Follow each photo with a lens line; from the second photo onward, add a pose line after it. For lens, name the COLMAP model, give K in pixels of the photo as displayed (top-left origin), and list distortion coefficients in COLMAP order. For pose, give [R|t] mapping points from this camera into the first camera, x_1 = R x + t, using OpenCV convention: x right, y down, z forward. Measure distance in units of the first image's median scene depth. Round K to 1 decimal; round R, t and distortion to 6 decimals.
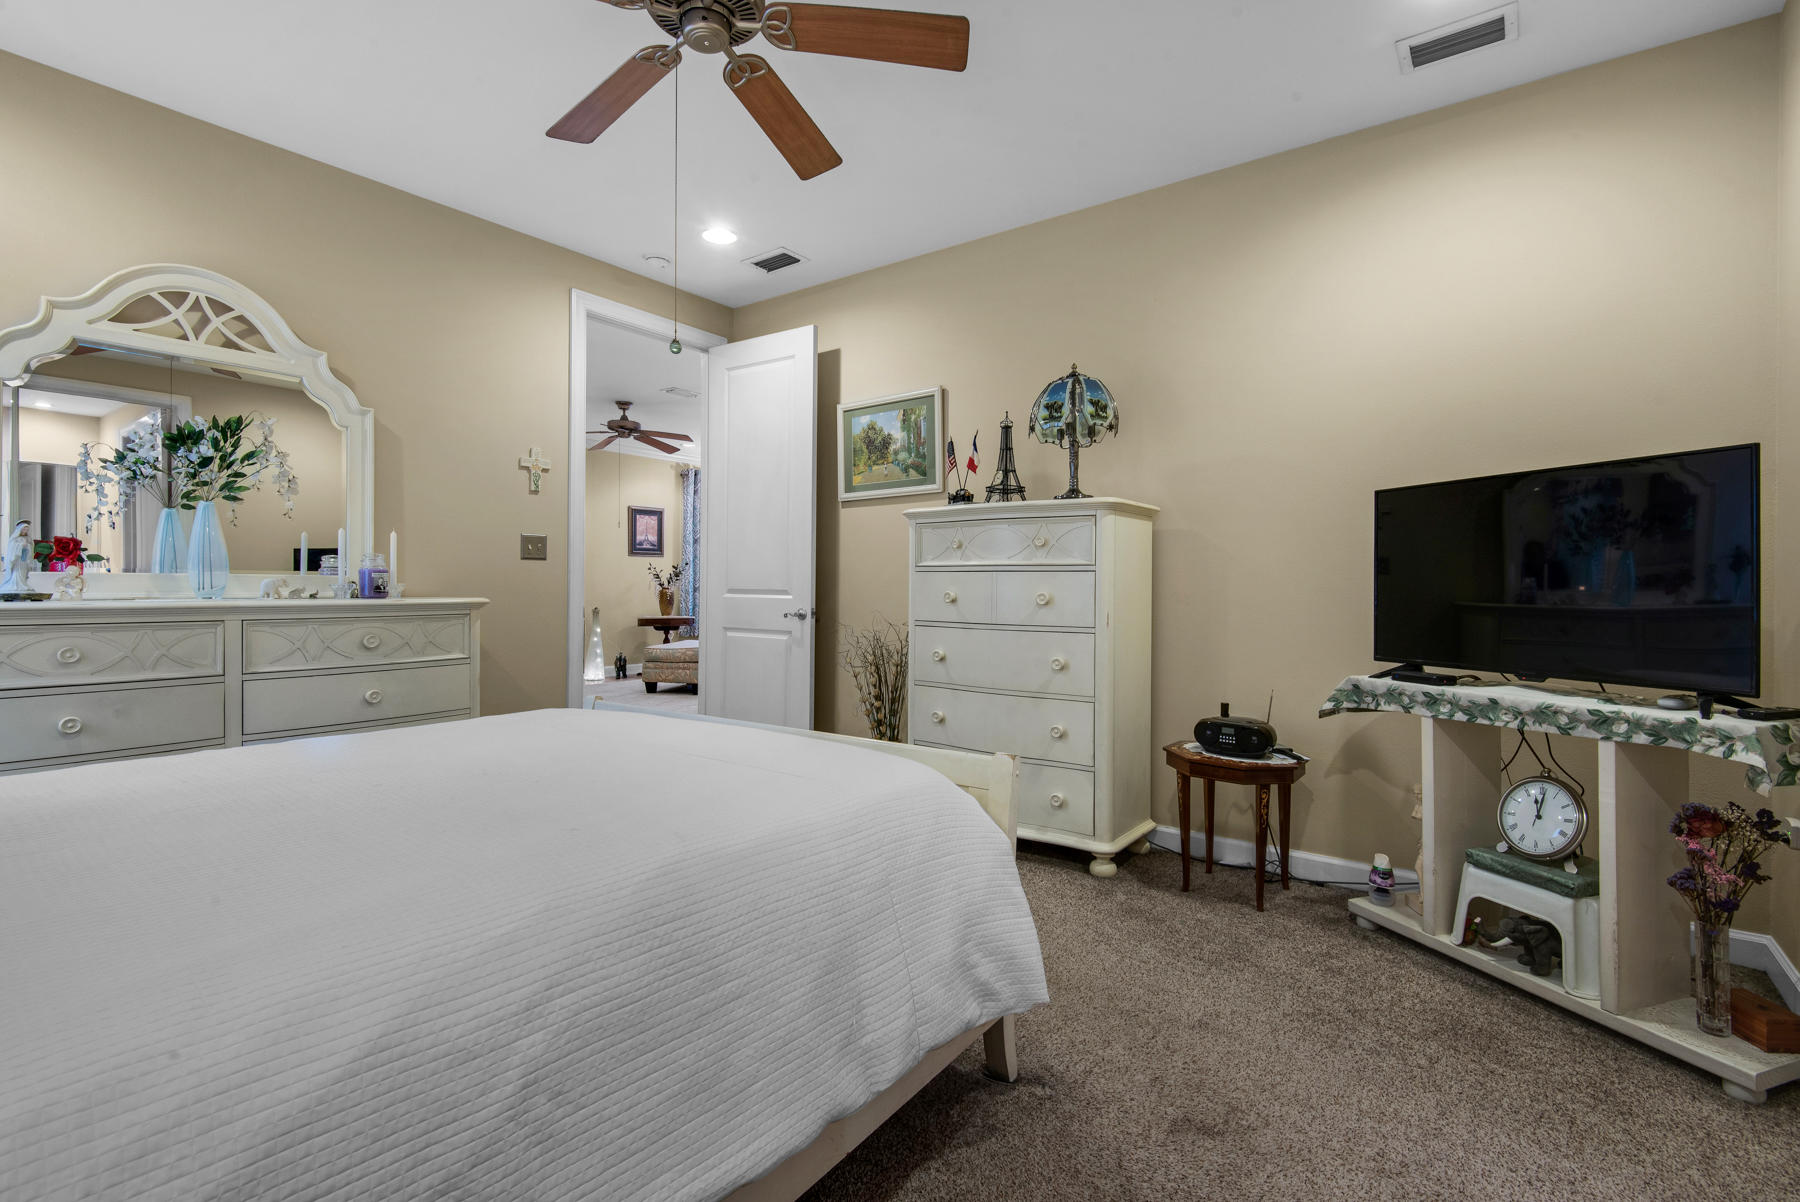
lens RADIAL K [[830.8, 0, 909.6], [0, 830.8, 598.2], [0, 0, 1]] dist [0.016696, -0.009662]
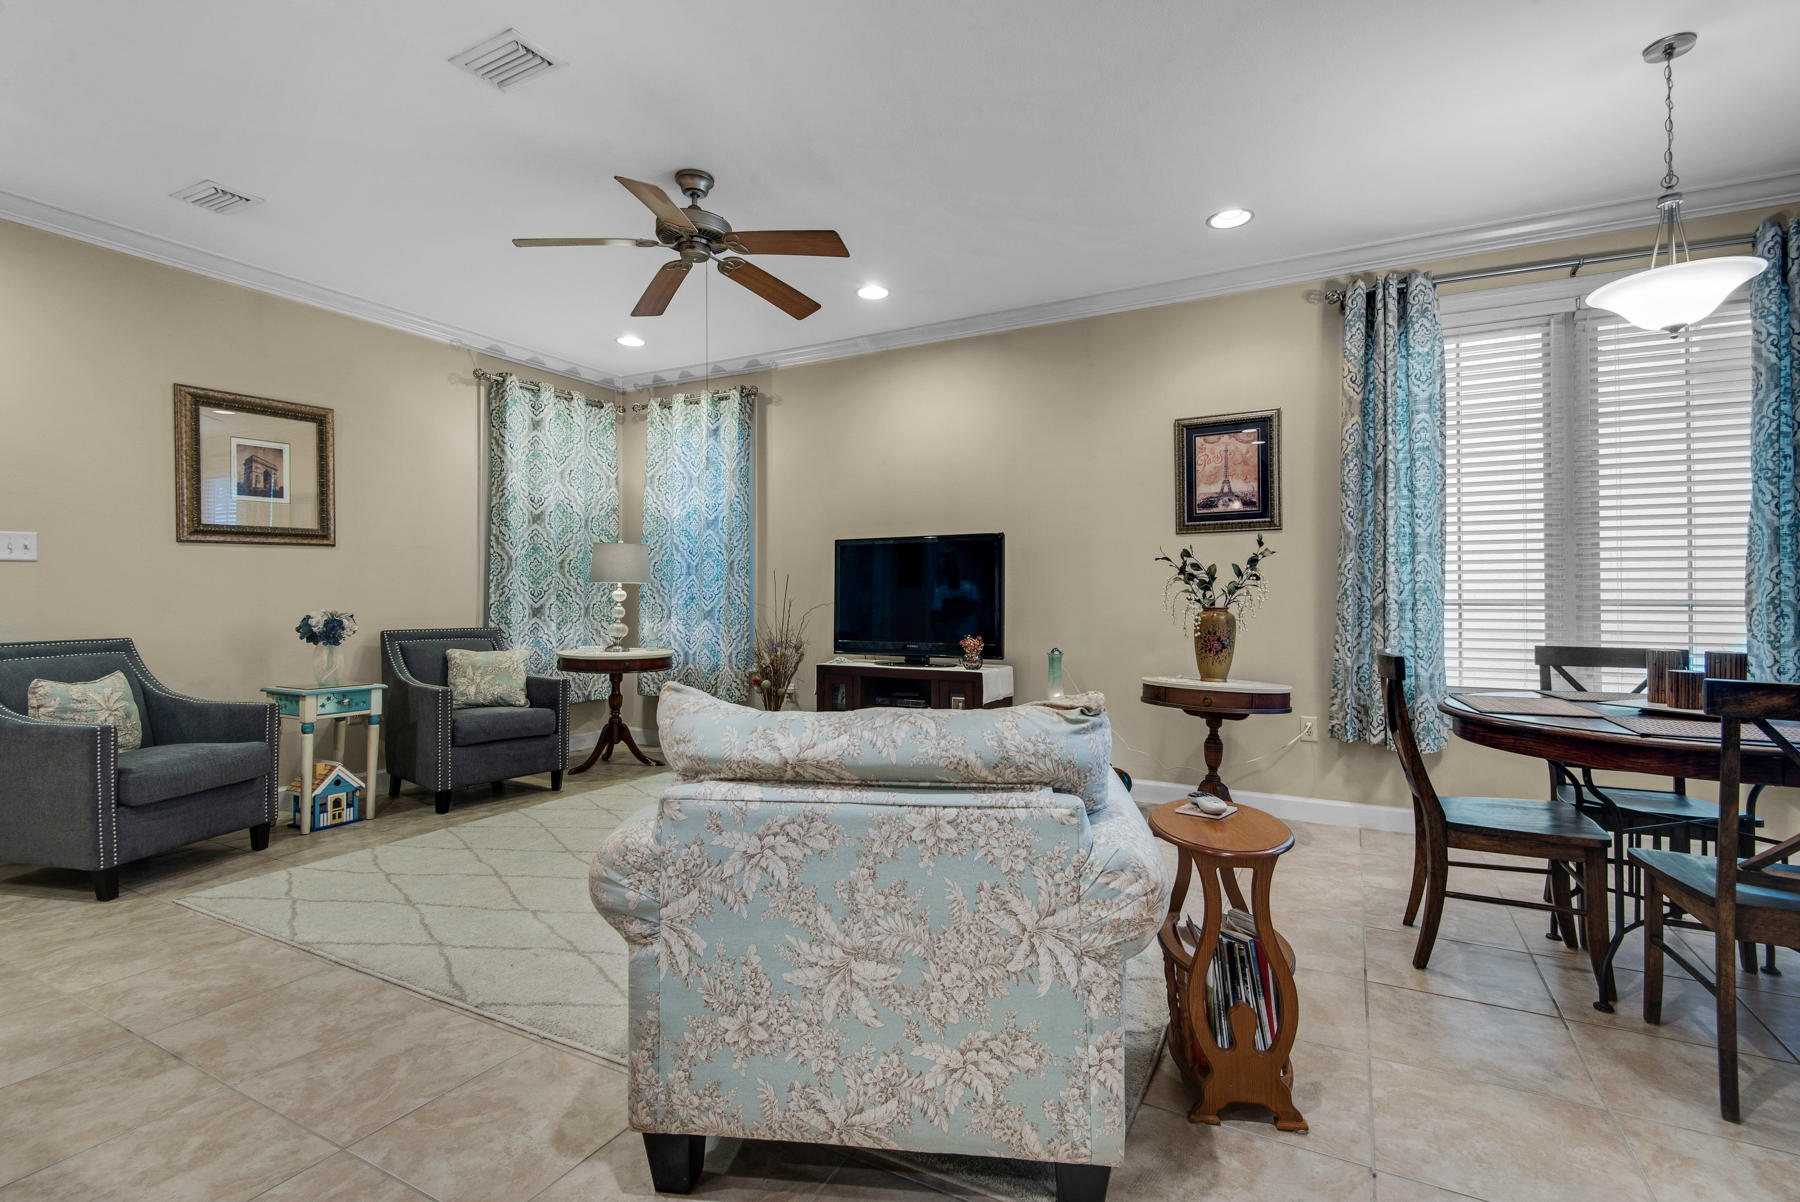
lens RADIAL K [[819.9, 0, 902.5], [0, 819.9, 589.8], [0, 0, 1]] dist [0.027147, -0.020023]
pose [[0.111014, -0.023765, -0.993535, 0.073913], [-0.013500, 0.999586, -0.025418, -0.009333], [0.993727, 0.016235, 0.110647, 0.816915]]
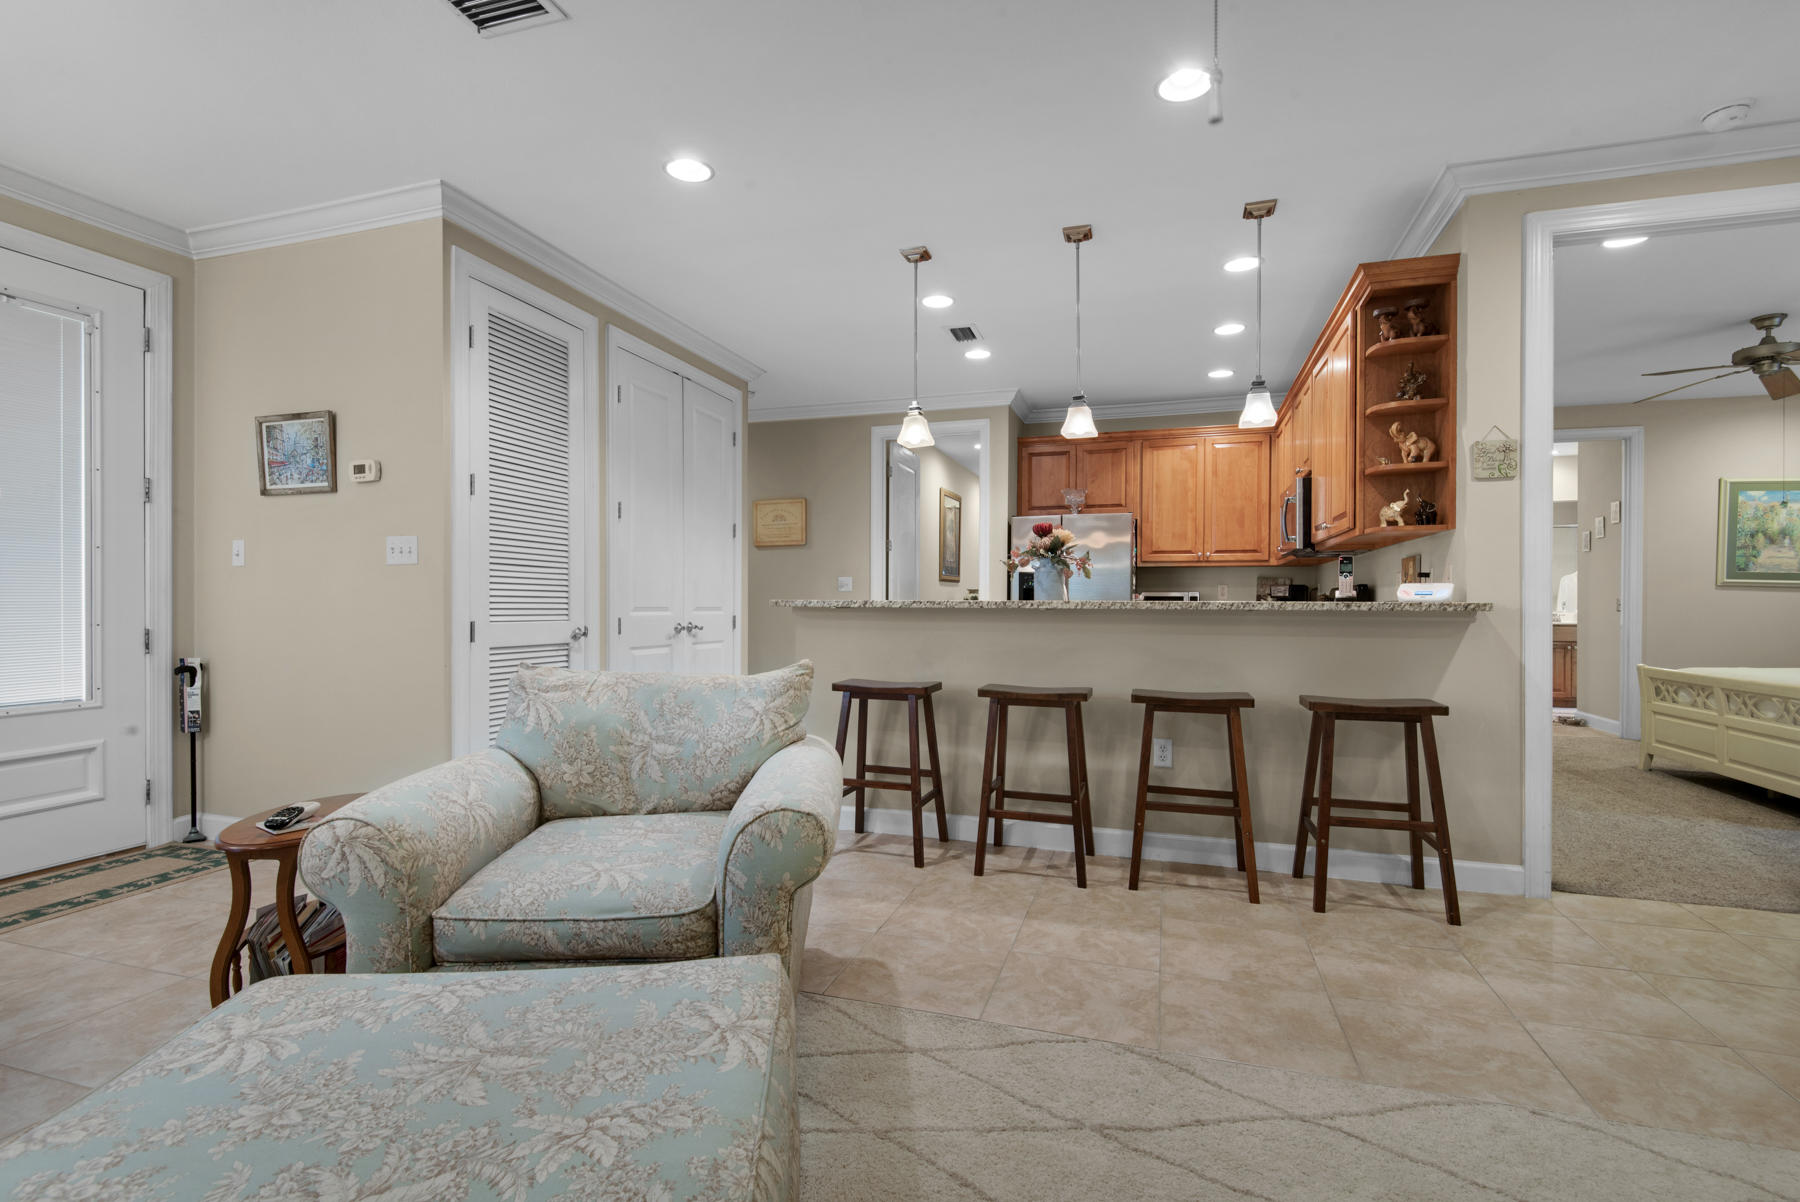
lens RADIAL K [[830.8, 0, 909.6], [0, 830.8, 598.2], [0, 0, 1]] dist [0.016696, -0.009662]
pose [[-0.297590, -0.008707, 0.954654, -0.339384], [0.006843, 0.999913, 0.011253, -0.015404], [-0.954669, 0.009881, -0.297504, 0.833876]]
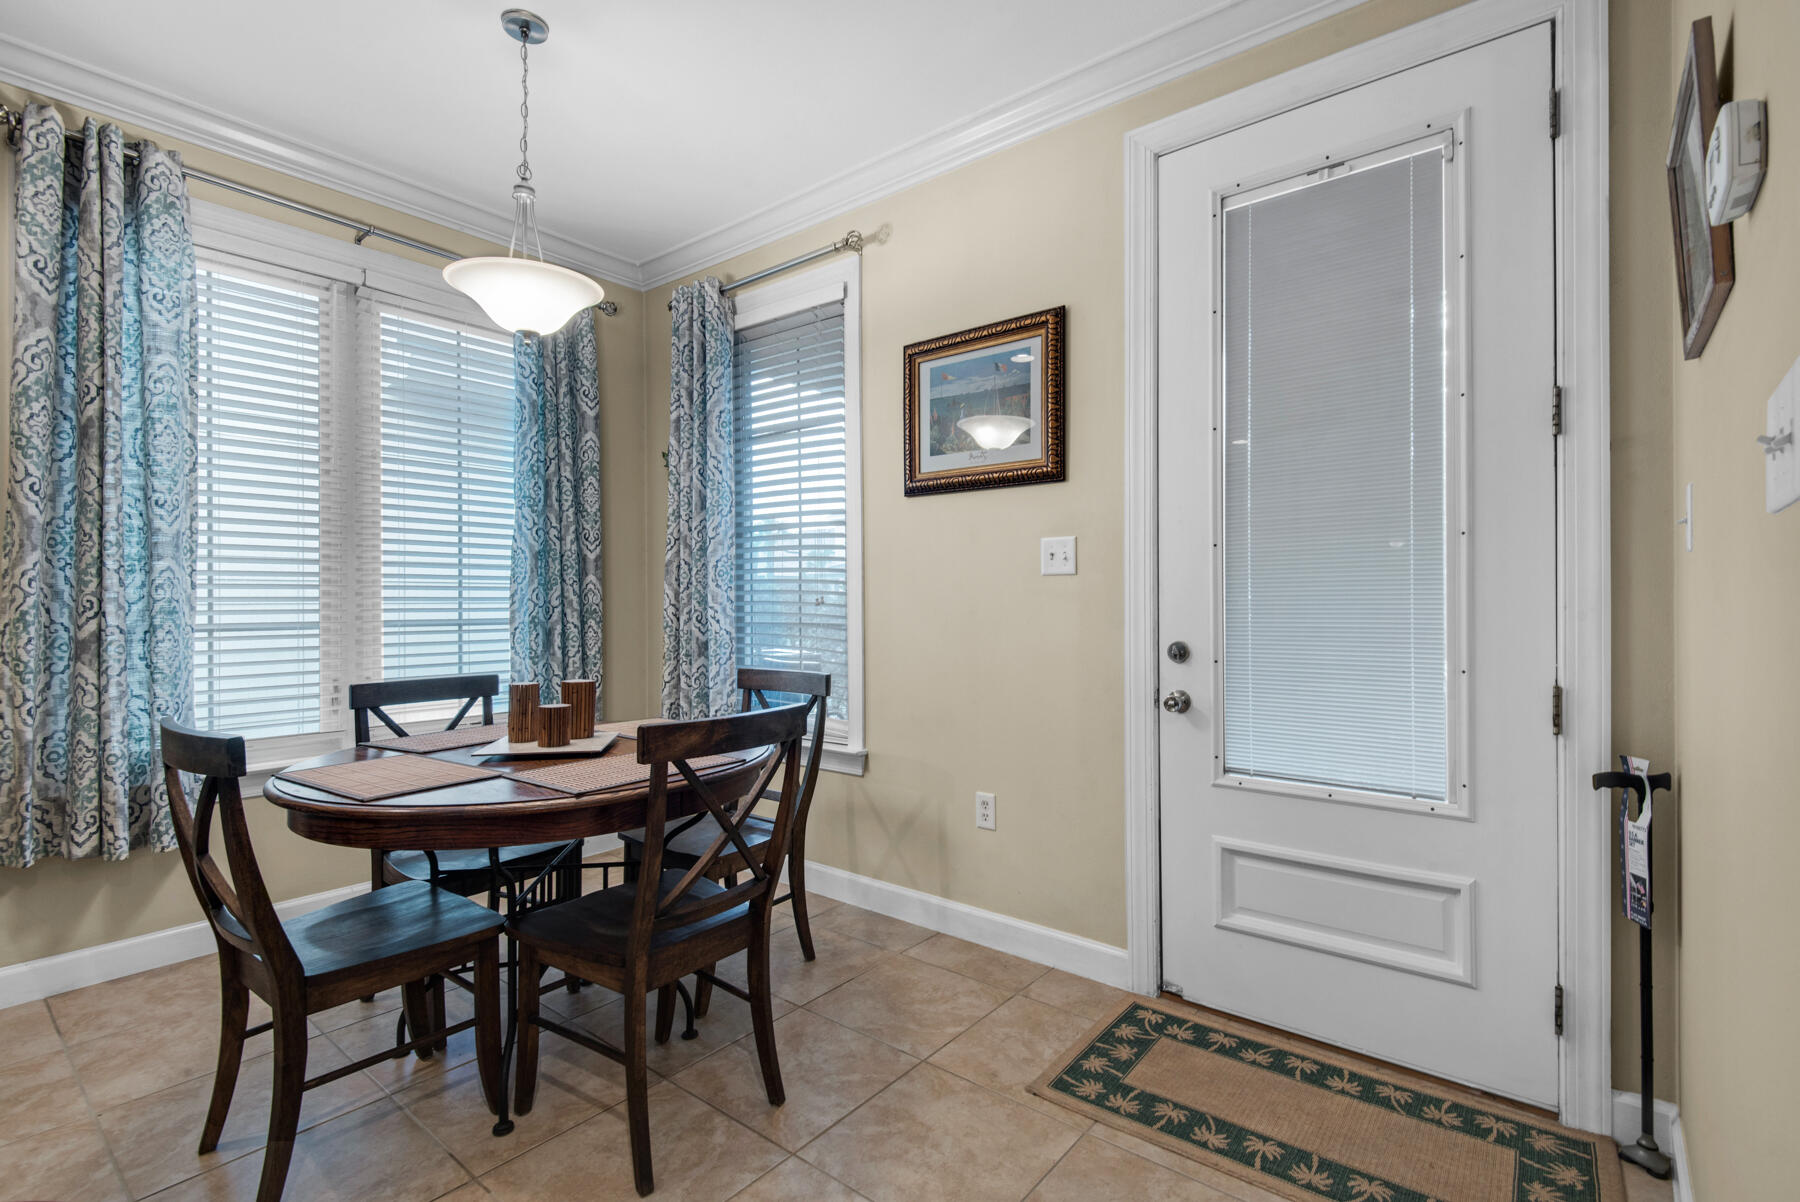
lens RADIAL K [[830.8, 0, 909.6], [0, 830.8, 598.2], [0, 0, 1]] dist [0.016696, -0.009662]
pose [[0.997545, -0.016234, -0.068124, -0.022384], [0.015155, 0.999752, -0.016316, -0.018462], [0.068372, 0.015244, 0.997543, 0.849023]]
